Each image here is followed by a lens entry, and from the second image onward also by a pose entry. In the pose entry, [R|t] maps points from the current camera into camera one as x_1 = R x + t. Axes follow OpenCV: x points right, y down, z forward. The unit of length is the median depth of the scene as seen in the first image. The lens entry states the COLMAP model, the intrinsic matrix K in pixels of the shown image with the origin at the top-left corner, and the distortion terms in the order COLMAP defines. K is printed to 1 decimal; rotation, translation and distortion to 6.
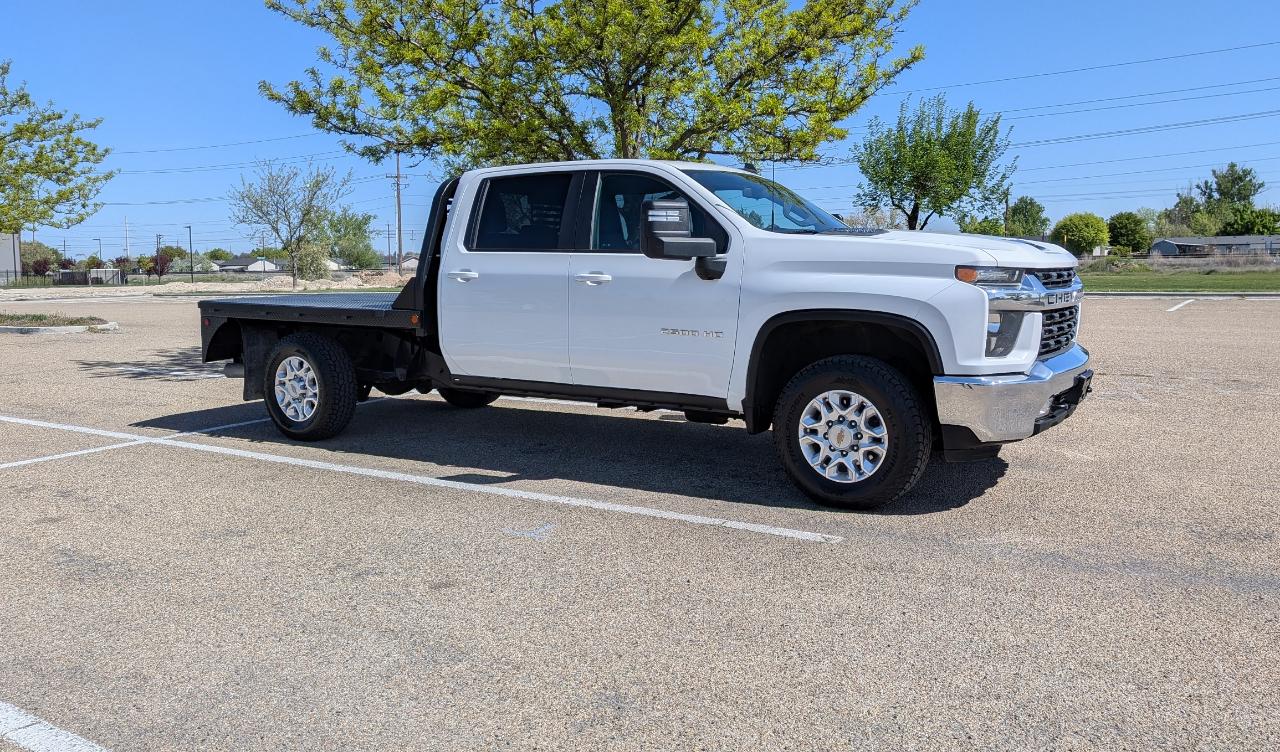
lens RADIAL K [[987.6, 0, 651.4], [0, 987.6, 376.8], [0, 0, 1]] dist [0.048756, -0.064166]
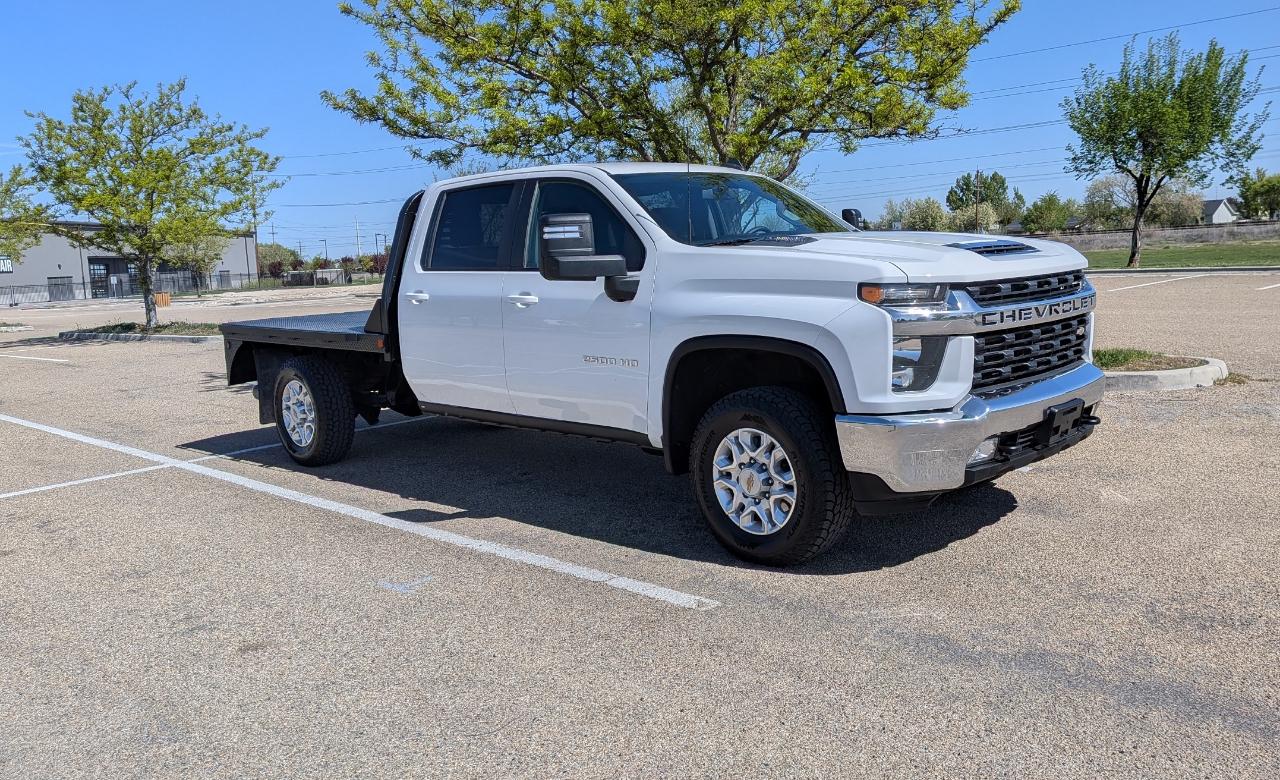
lens RADIAL K [[1057.0, 0, 663.7], [0, 1057.0, 395.5], [0, 0, 1]] dist [0.050210, -0.060873]
pose [[0.976124, -0.008558, -0.217046, 0.252268], [0.014751, 0.999529, 0.026929, -0.032553], [0.216713, -0.029488, 0.975790, 0.064841]]
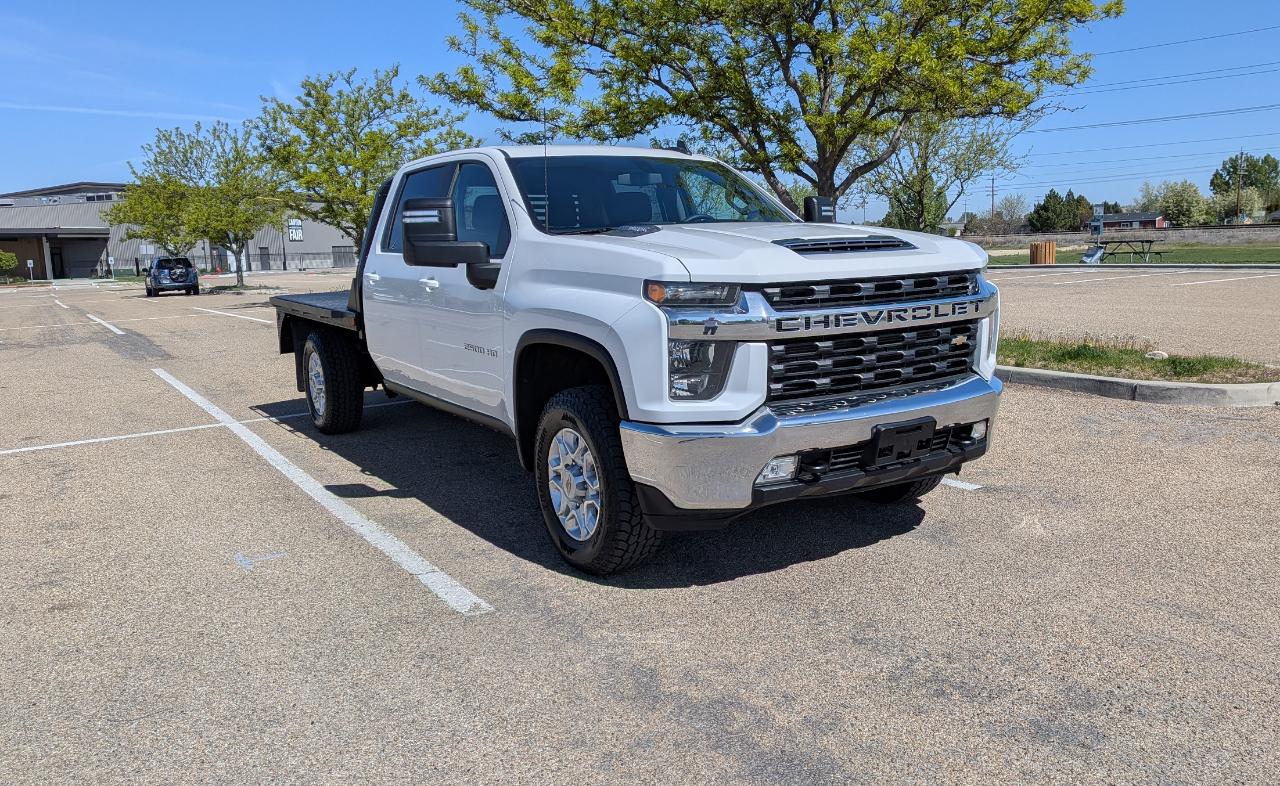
lens RADIAL K [[1026.3, 0, 684.3], [0, 1026.3, 412.0], [0, 0, 1]] dist [0.039568, -0.038457]
pose [[0.907007, 0.054220, -0.417611, 0.501624], [-0.028574, 0.997315, 0.067426, -0.047773], [0.420146, -0.049223, 0.906121, 0.210015]]
